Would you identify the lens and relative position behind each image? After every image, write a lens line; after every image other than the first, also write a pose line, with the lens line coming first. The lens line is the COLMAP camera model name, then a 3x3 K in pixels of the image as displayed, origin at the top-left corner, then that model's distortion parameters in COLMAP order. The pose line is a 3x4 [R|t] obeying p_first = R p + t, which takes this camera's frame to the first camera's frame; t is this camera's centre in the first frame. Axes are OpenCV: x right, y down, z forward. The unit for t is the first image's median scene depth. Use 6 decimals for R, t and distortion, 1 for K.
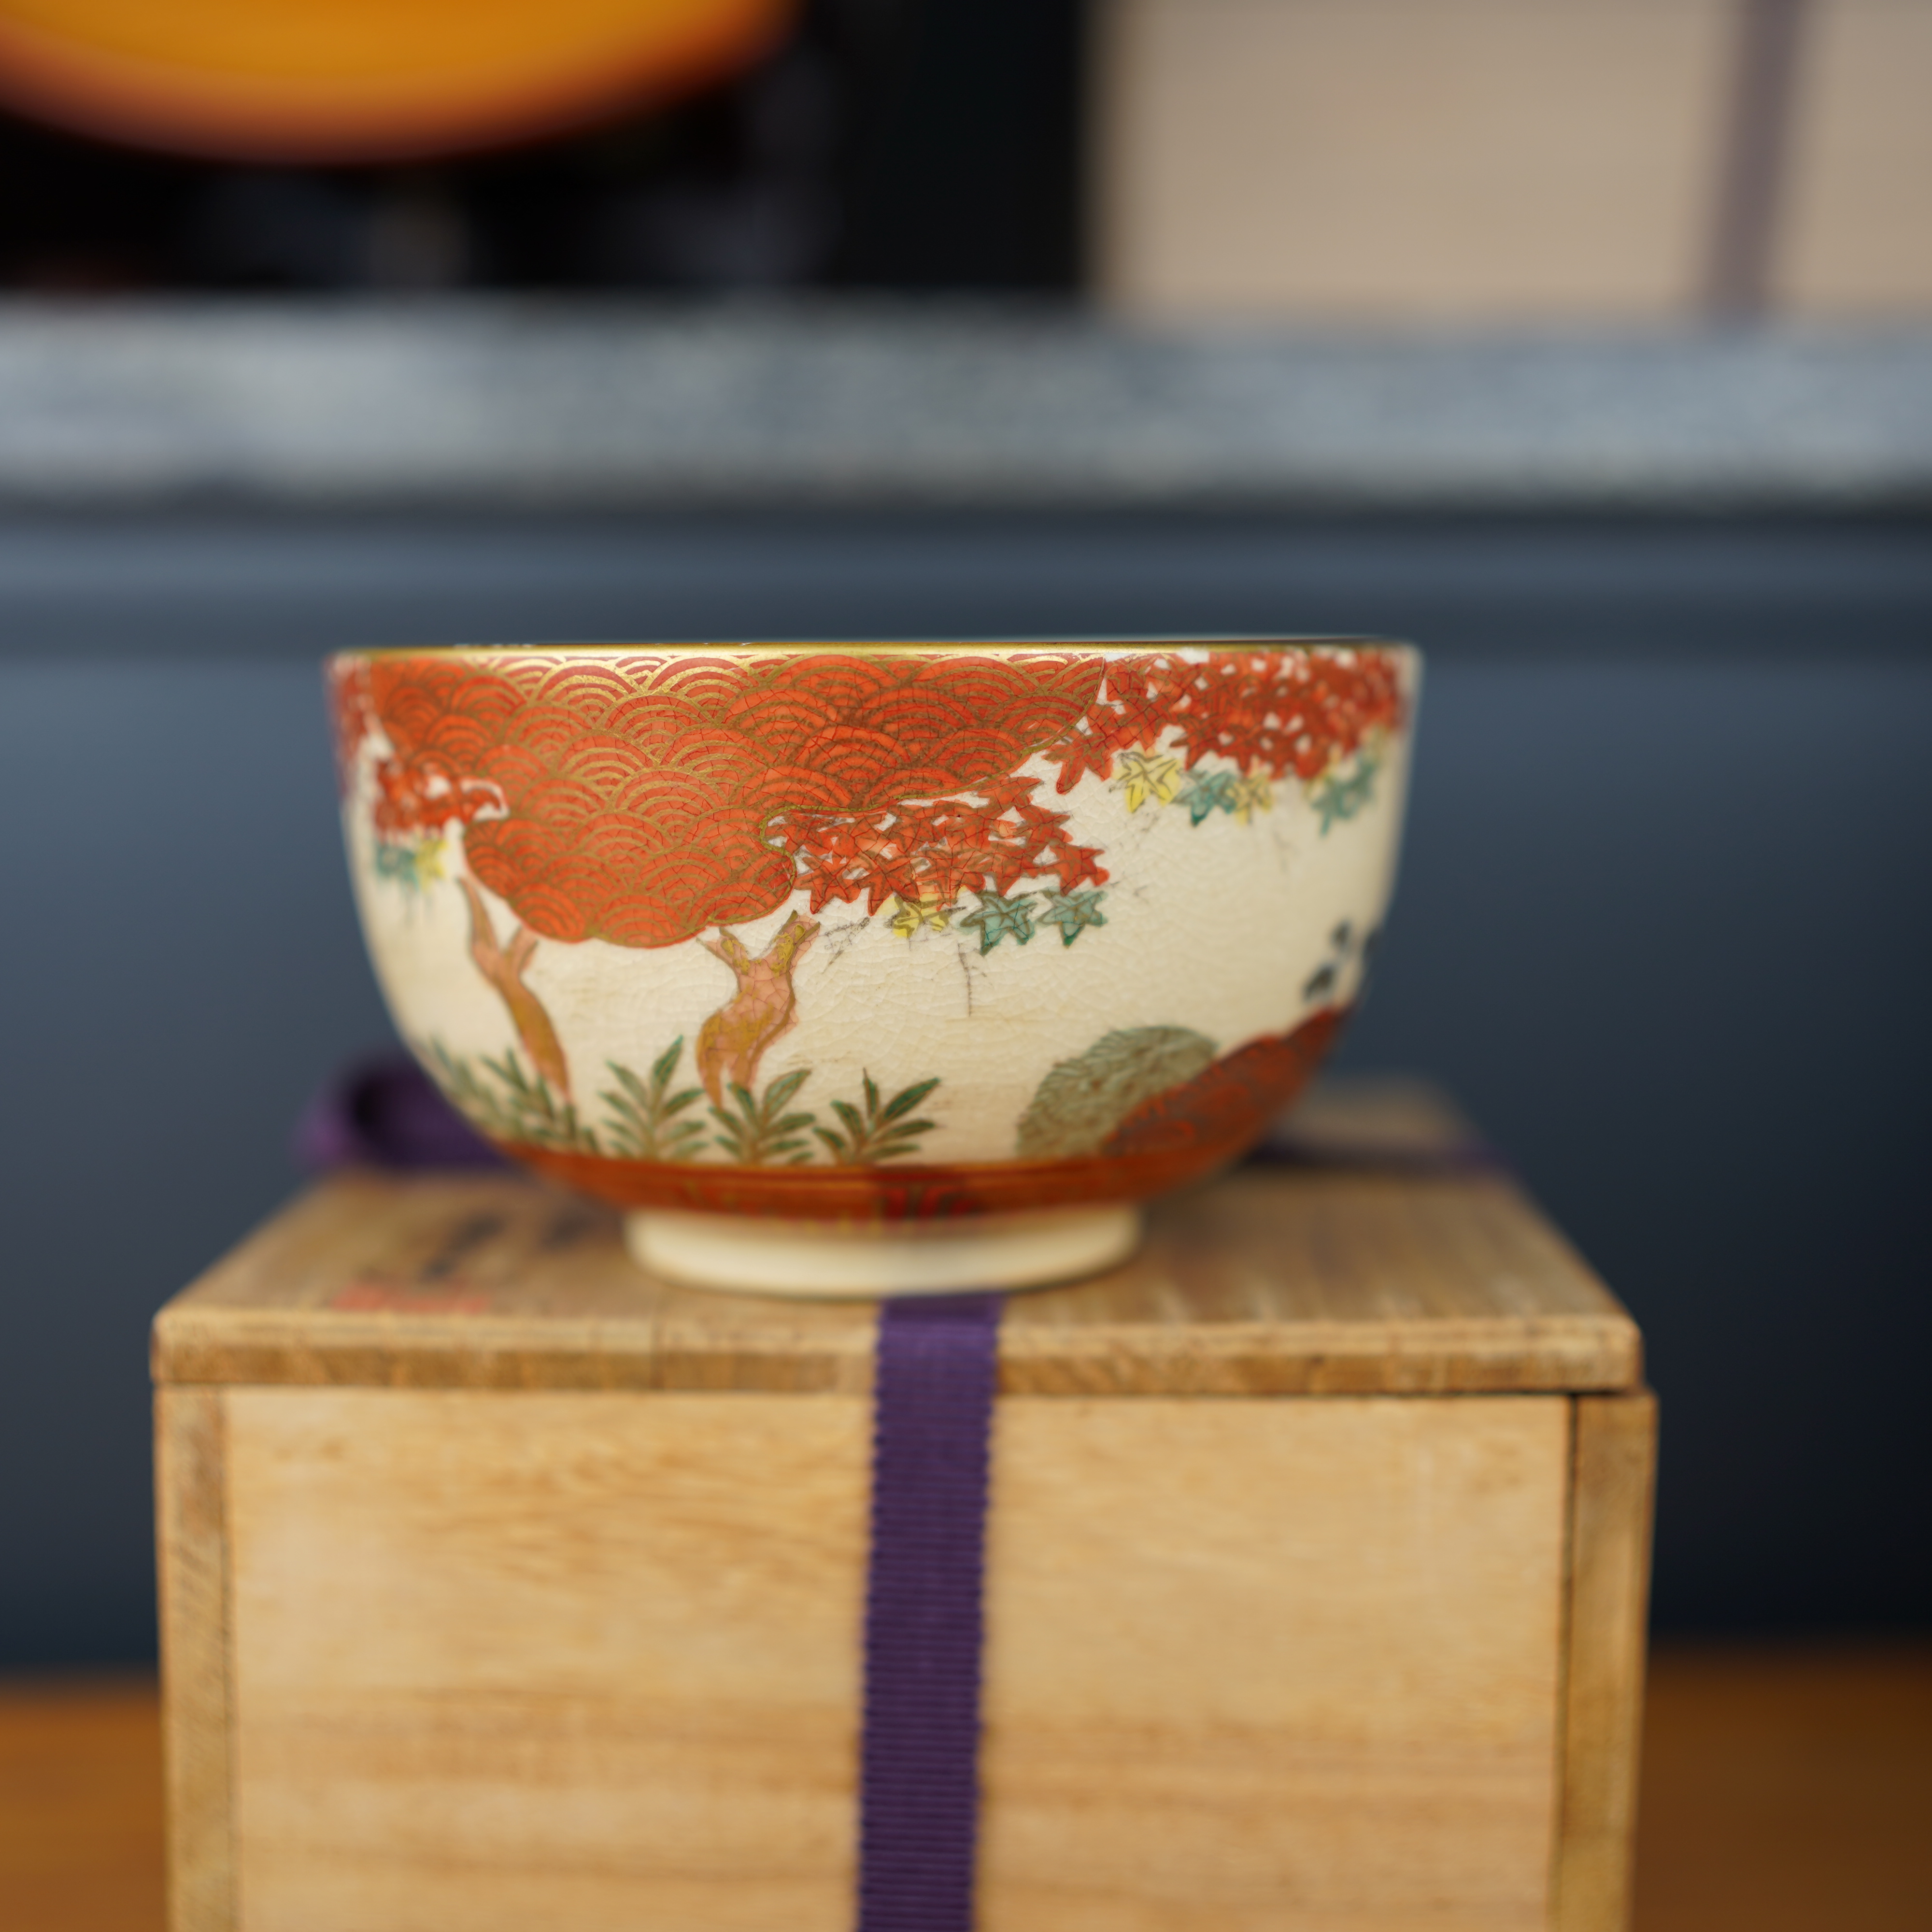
lens RADIAL K [[3182.3, 0, 966.0], [0, 3182.3, 966.0], [0, 0, 1]] dist [-0.003065, 0.377611]
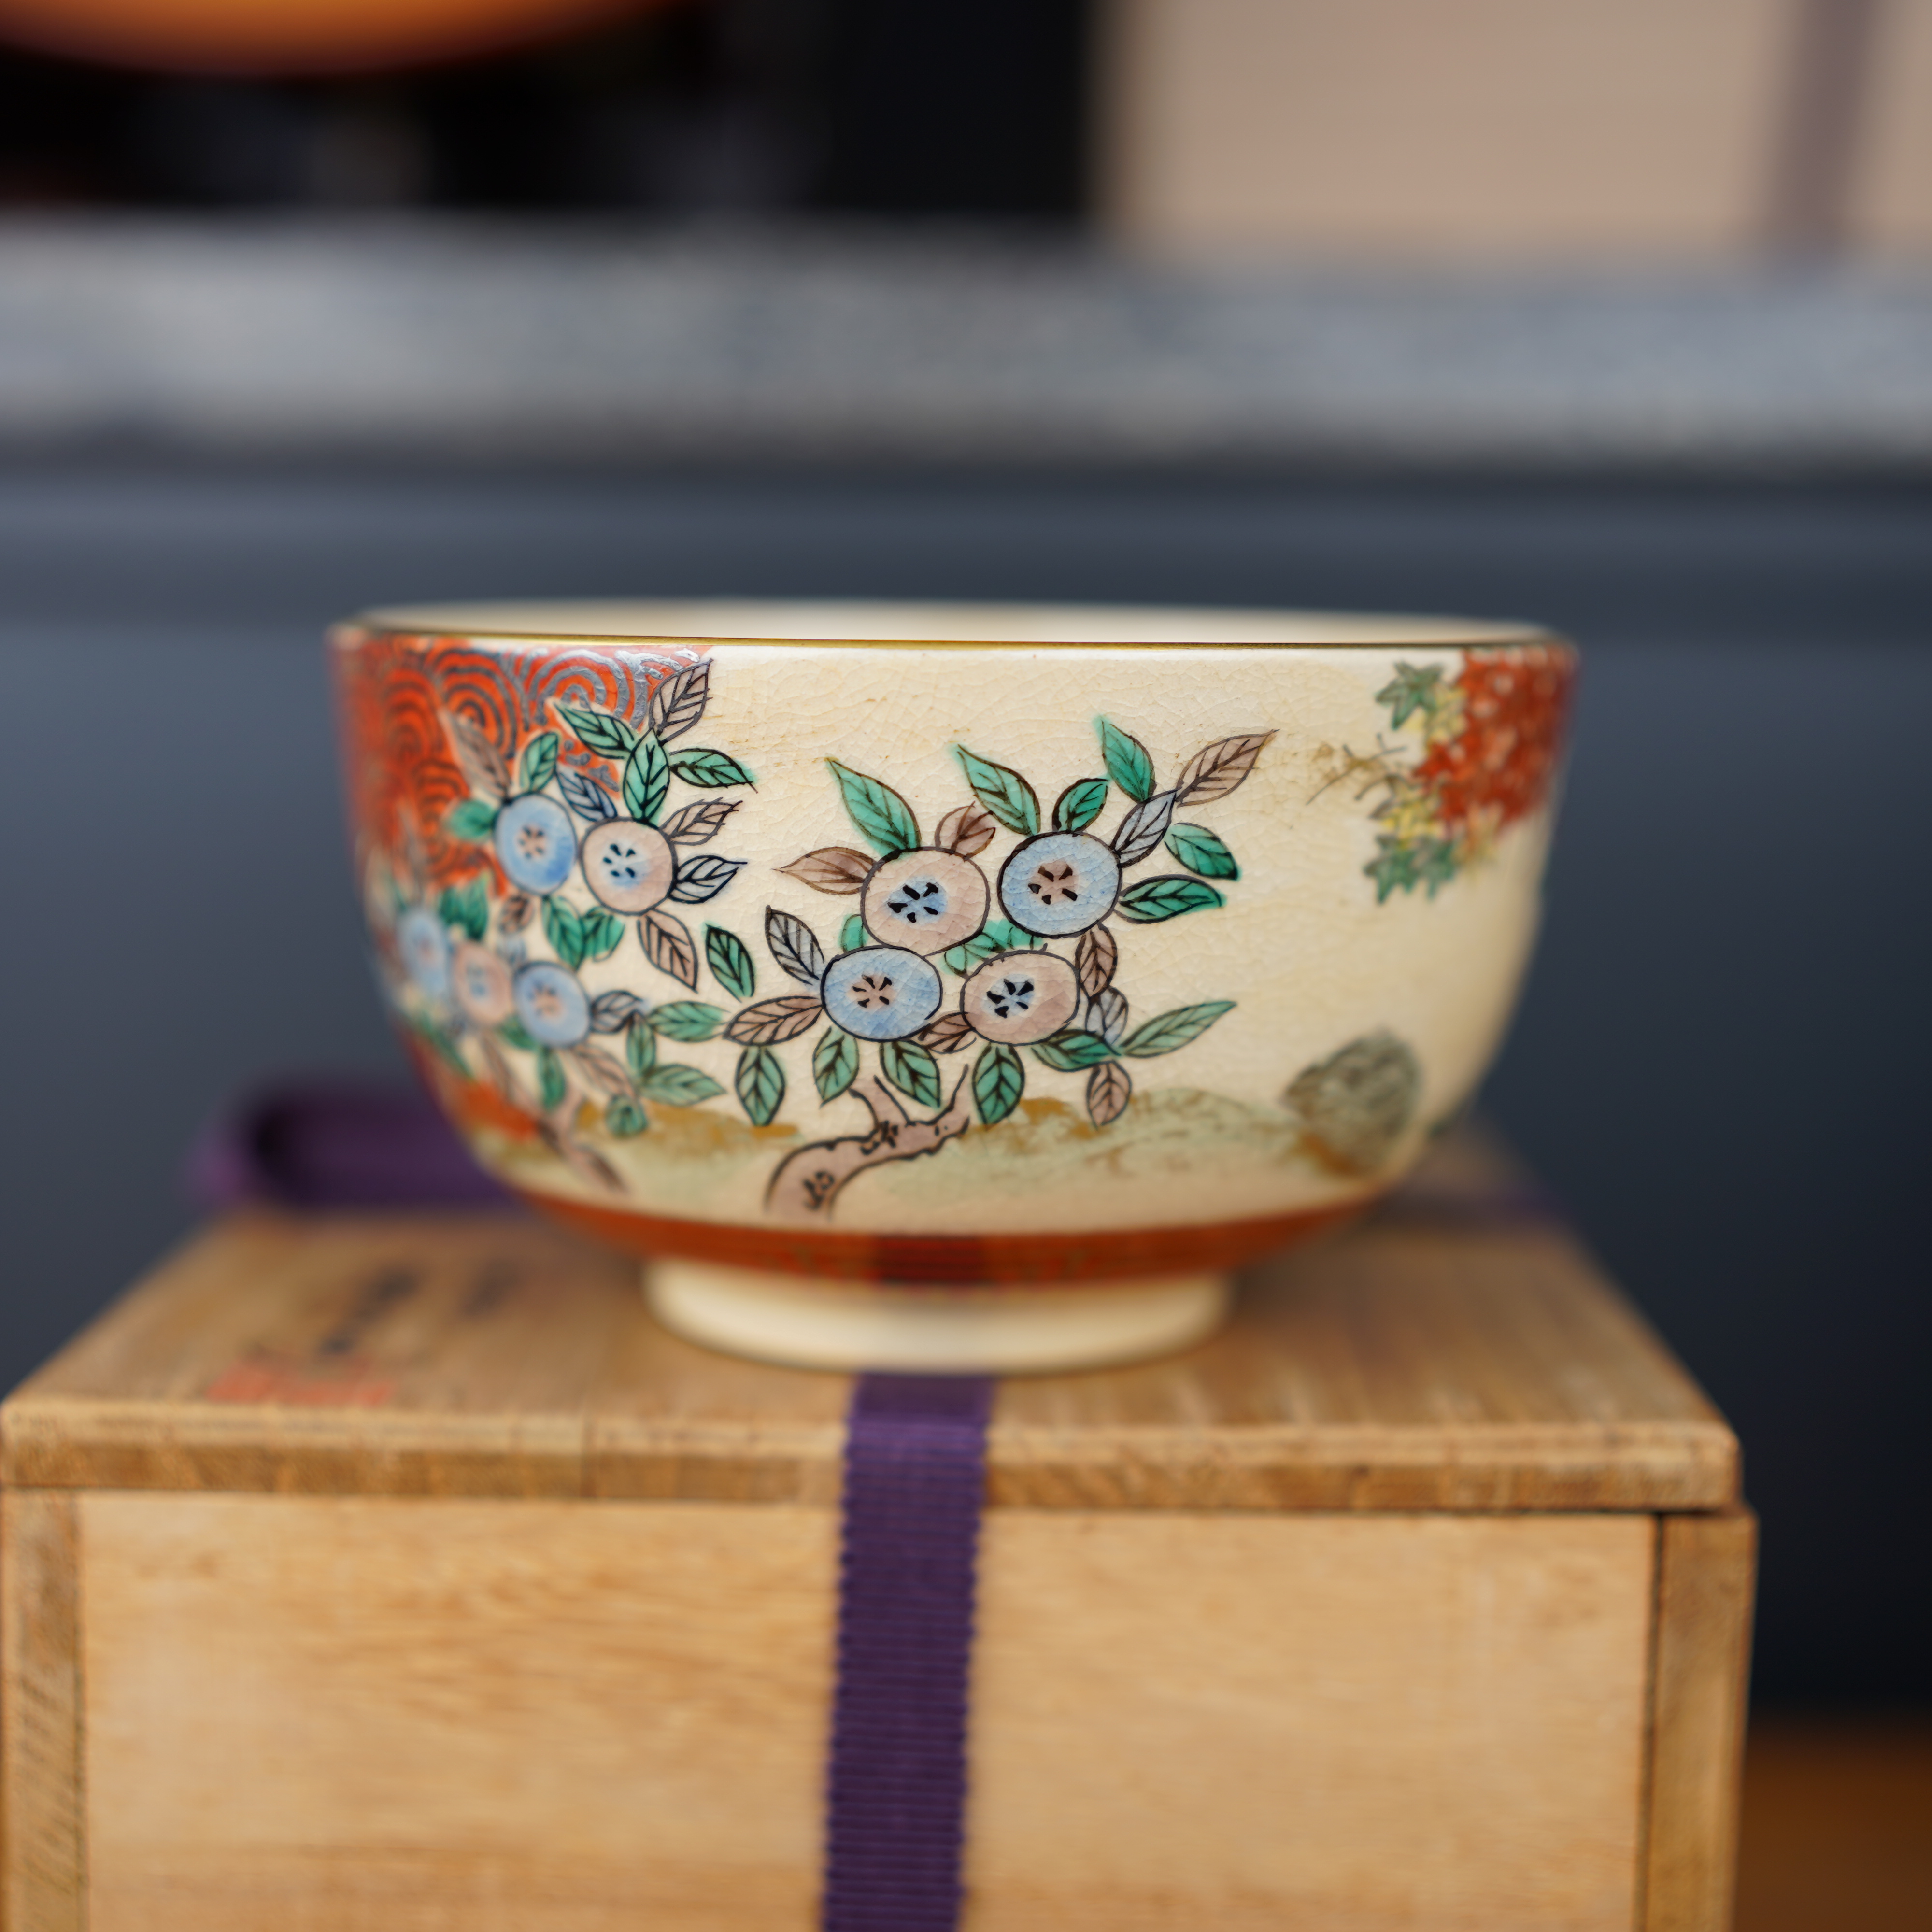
lens RADIAL K [[3182.3, 0, 966.0], [0, 3182.3, 966.0], [0, 0, 1]] dist [-0.003065, 0.377611]
pose [[0.999920, 0.010512, 0.007040, -0.003128], [-0.010621, 0.999822, 0.015599, -0.023822], [-0.006875, -0.015672, 0.999854, 0.146942]]
